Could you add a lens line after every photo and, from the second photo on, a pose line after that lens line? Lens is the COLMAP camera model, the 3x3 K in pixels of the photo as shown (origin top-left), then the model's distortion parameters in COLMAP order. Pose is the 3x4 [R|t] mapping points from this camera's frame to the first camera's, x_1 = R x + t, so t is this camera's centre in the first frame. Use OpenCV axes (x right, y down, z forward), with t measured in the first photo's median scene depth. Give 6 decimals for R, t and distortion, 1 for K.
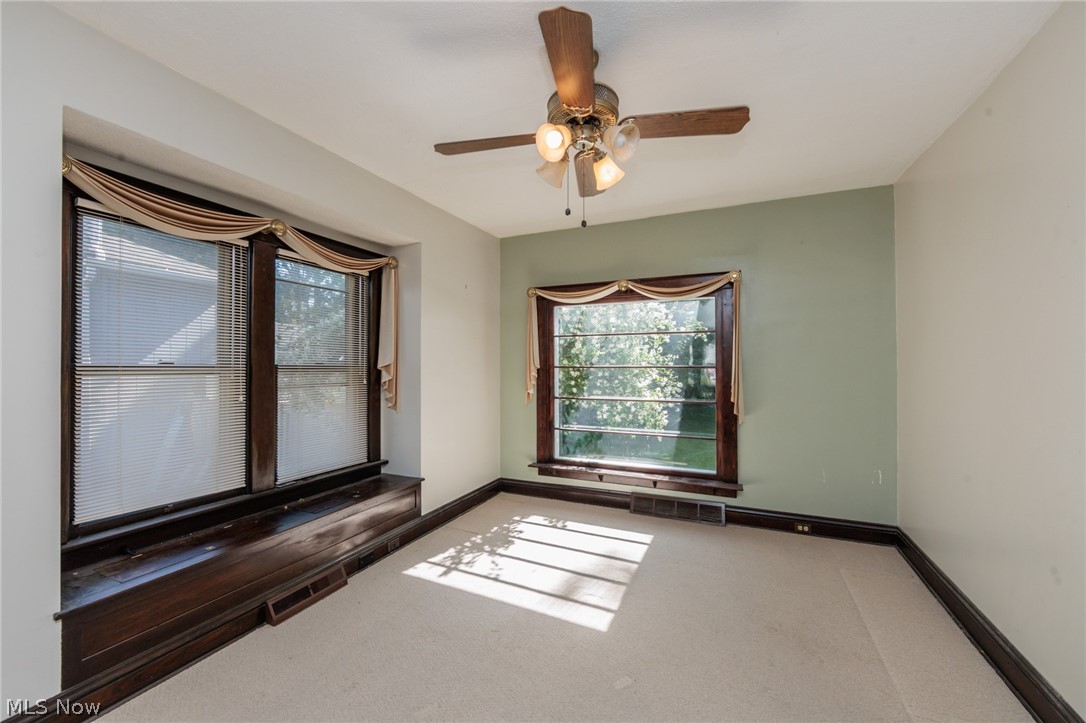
lens RADIAL K [[425.9, 0, 544.6], [0, 425.9, 358.4], [0, 0, 1]] dist [-0.000986, -0.000697]
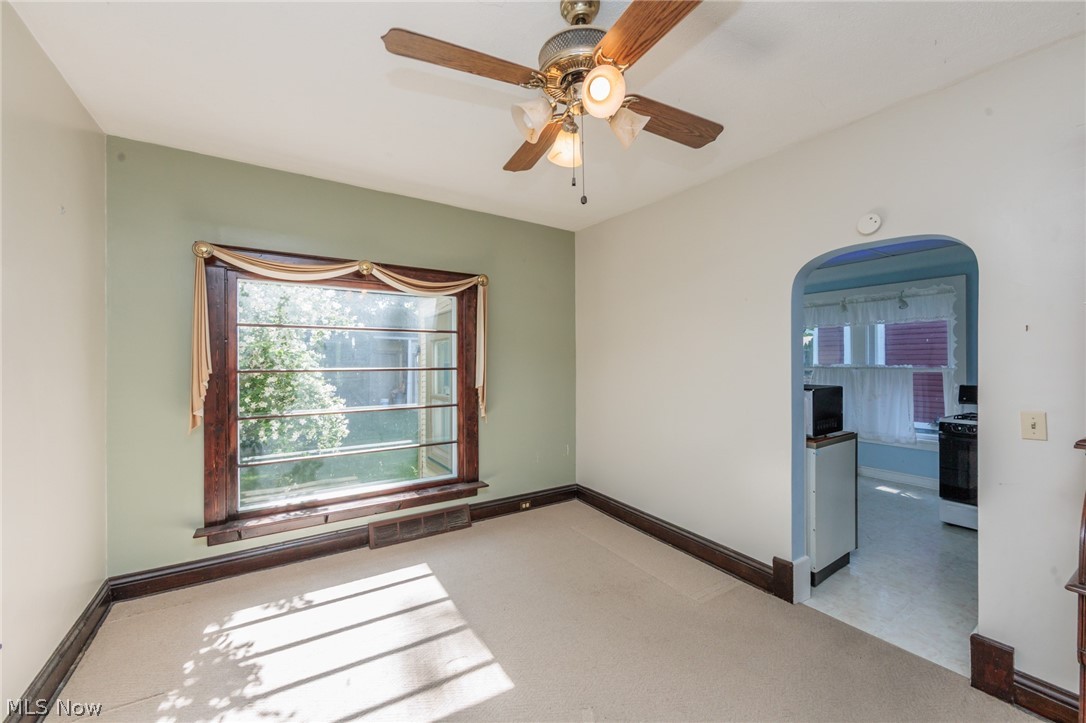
lens RADIAL K [[425.9, 0, 549.5], [0, 425.9, 357.9], [0, 0, 1]] dist [-0.000986, -0.000697]
pose [[0.536085, 0.005805, 0.844144, -0.338888], [-0.008725, 0.999961, -0.001336, -0.005249], [-0.844119, -0.006649, 0.536115, 0.312286]]
